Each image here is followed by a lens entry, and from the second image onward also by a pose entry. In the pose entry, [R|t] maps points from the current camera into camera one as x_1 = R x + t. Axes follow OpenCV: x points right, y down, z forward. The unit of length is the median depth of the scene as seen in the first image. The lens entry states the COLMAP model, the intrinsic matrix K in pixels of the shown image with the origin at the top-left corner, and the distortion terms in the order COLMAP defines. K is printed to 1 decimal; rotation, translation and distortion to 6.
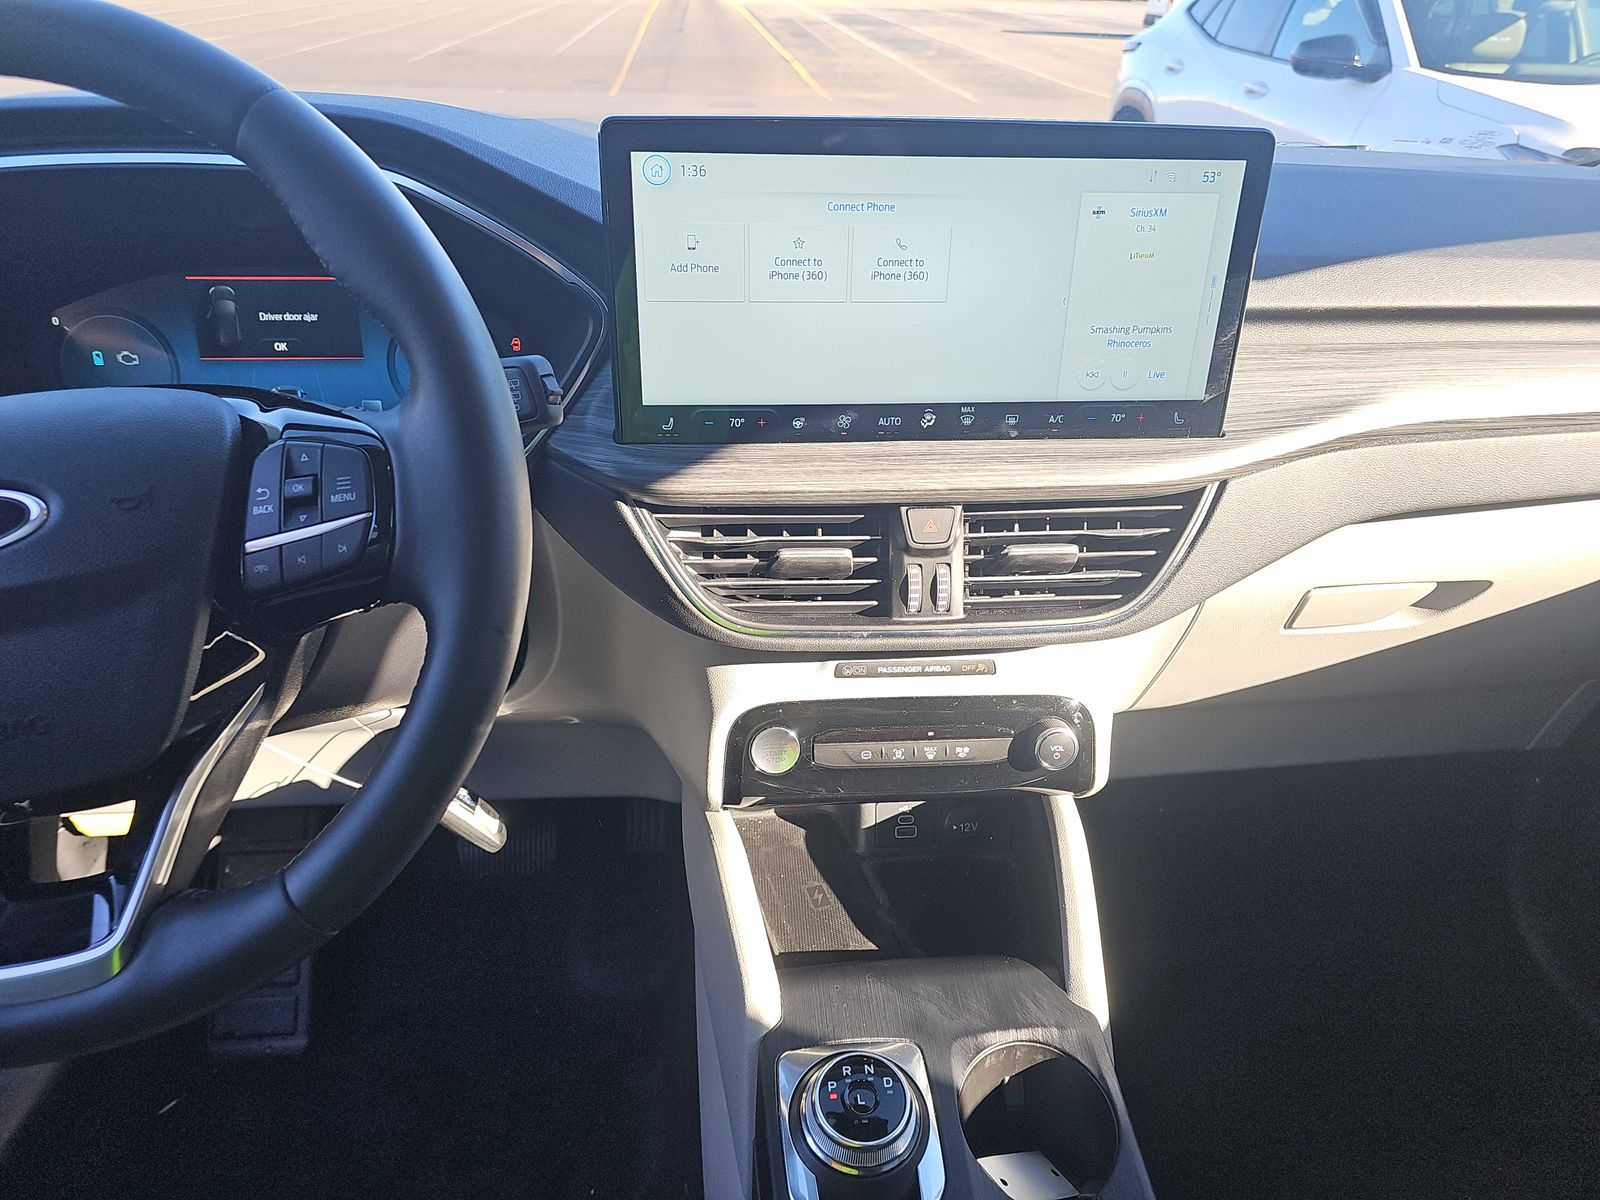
lens RADIAL K [[1056.3, 0, 800.0], [0, 1056.3, 600.0], [0, 0, 1]] dist [0.068241, -0.058393]
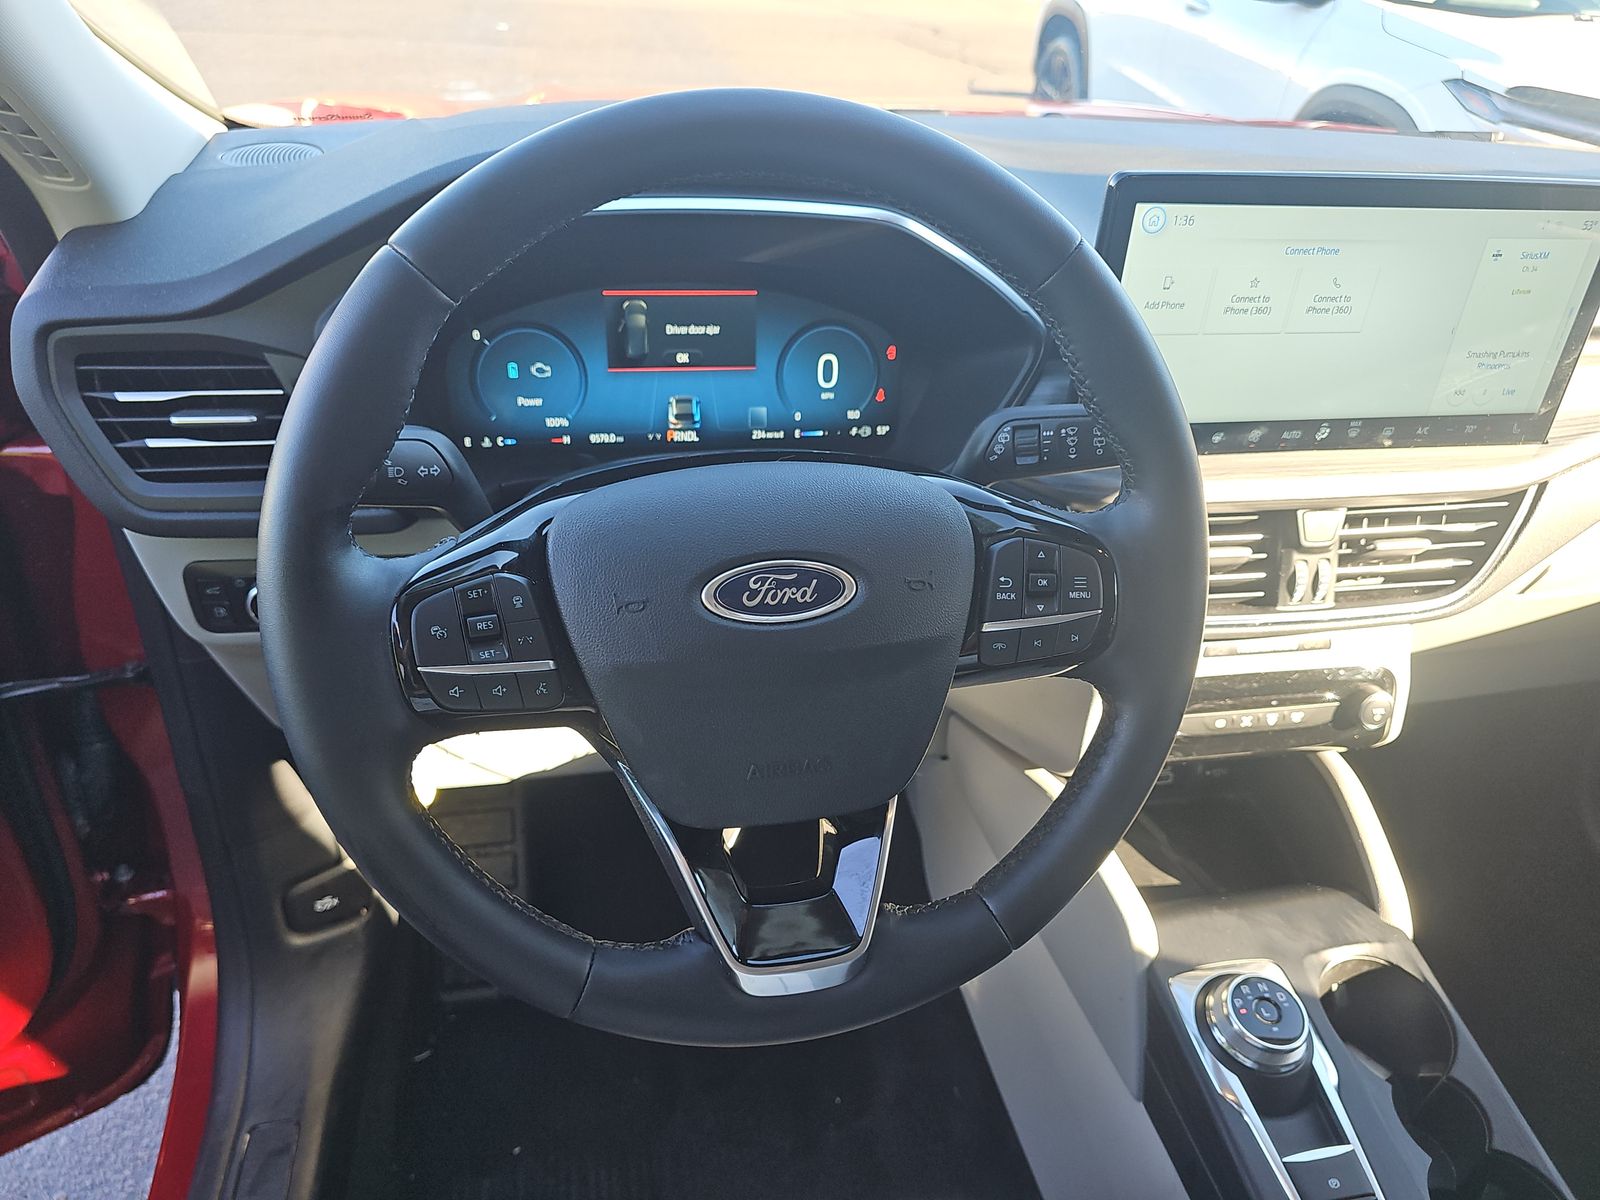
lens RADIAL K [[1093.2, 0, 800.2], [0, 1093.2, 618.7], [0, 0, 1]] dist [0.024714, -0.004493]
pose [[0.992115, -0.028364, 0.122075, -0.560806], [0.016964, 0.995481, 0.093430, -0.088677], [-0.124174, -0.090622, 0.988114, -0.105273]]
